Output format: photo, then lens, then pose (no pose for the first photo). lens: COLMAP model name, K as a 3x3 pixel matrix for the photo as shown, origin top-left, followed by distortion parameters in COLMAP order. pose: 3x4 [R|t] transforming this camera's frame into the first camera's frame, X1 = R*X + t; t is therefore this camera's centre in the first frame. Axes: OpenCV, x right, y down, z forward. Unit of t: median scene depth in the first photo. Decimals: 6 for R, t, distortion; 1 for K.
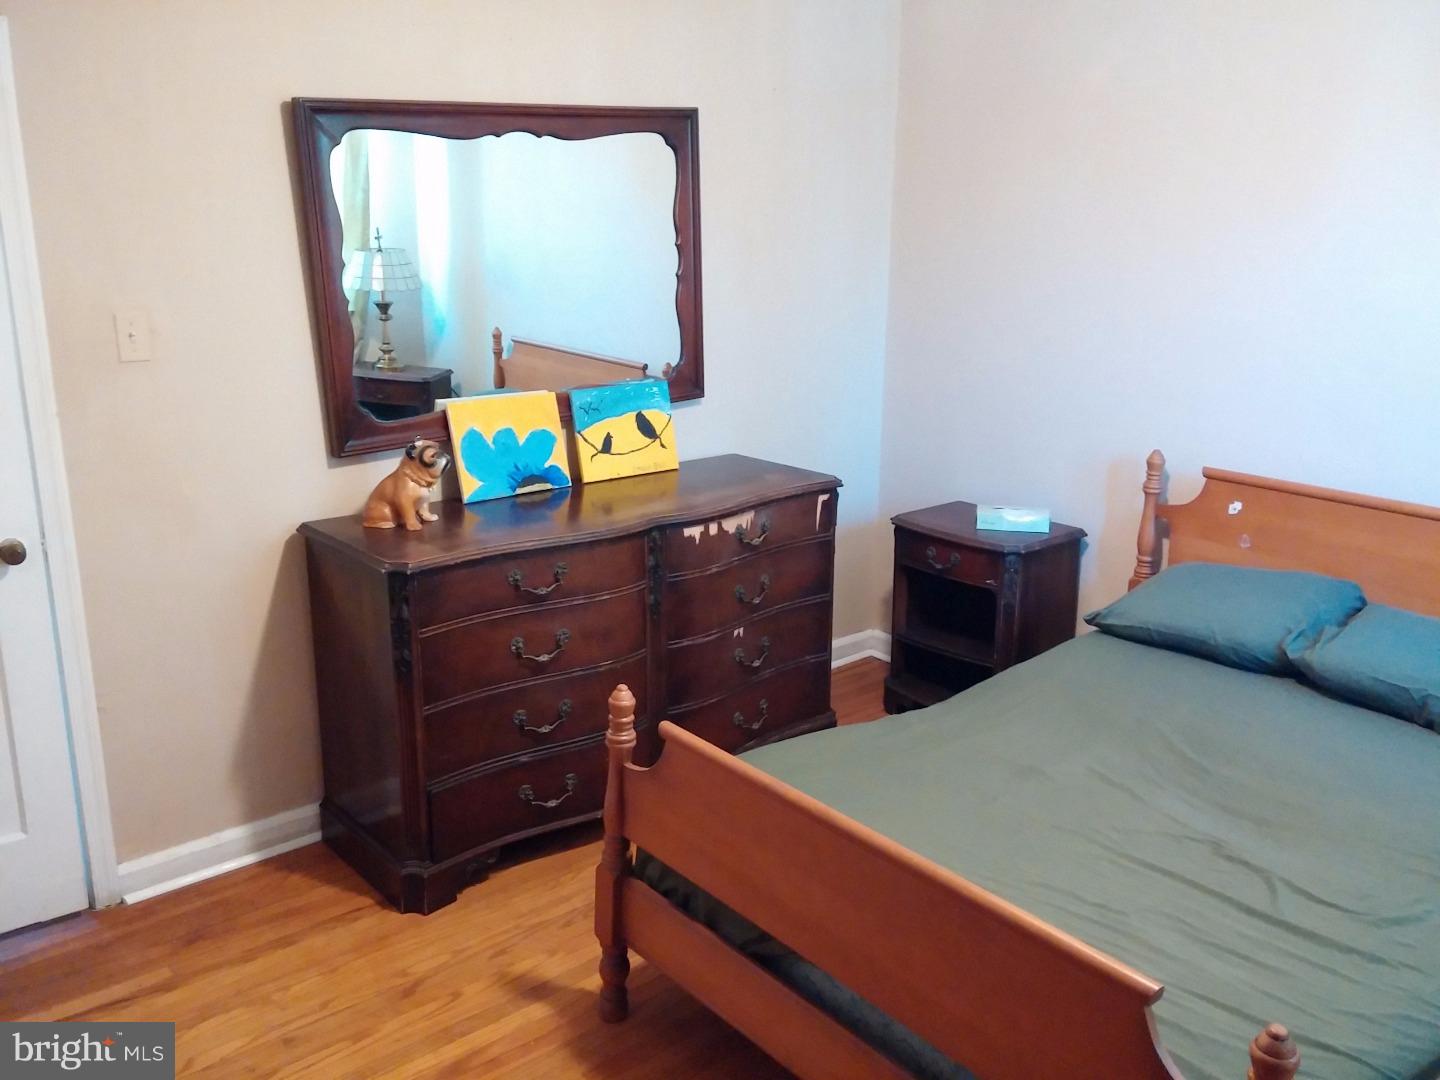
lens RADIAL K [[1244.5, 0, 728.6], [0, 1244.5, 533.2], [0, 0, 1]] dist [0.072587, -0.113387]
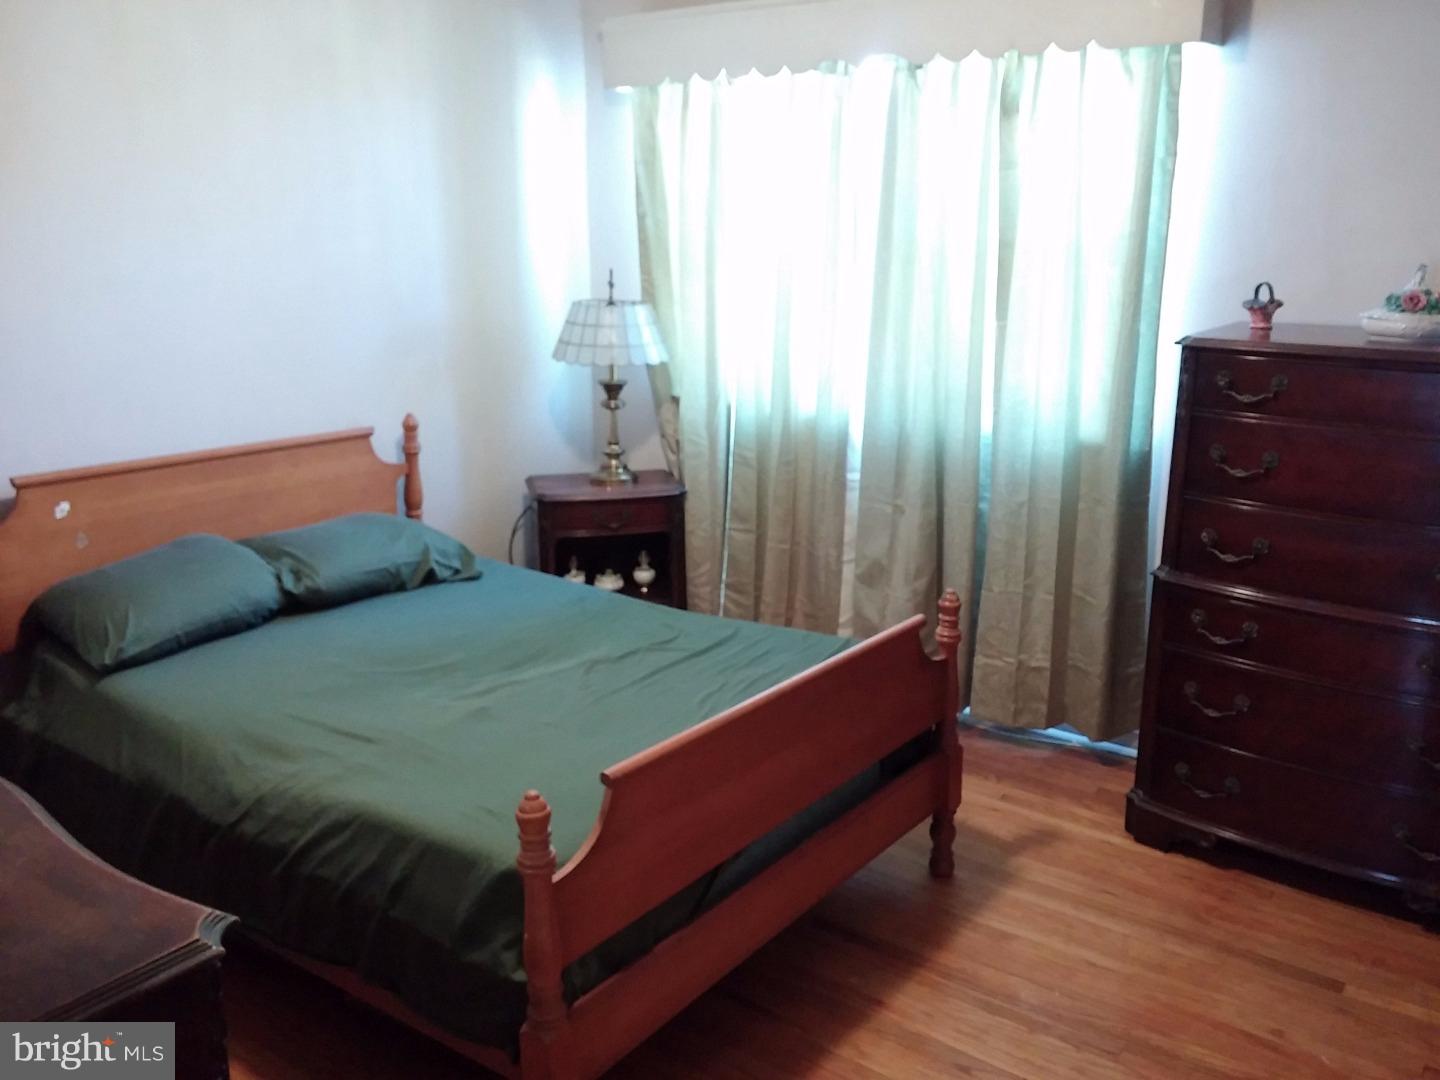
lens RADIAL K [[1244.5, 0, 728.6], [0, 1244.5, 533.2], [0, 0, 1]] dist [0.072587, -0.113387]
pose [[-0.250658, -0.273861, 0.928532, -0.884533], [0.221671, 0.917431, 0.330427, -0.304452], [-0.942355, 0.288652, -0.169255, 1.050670]]
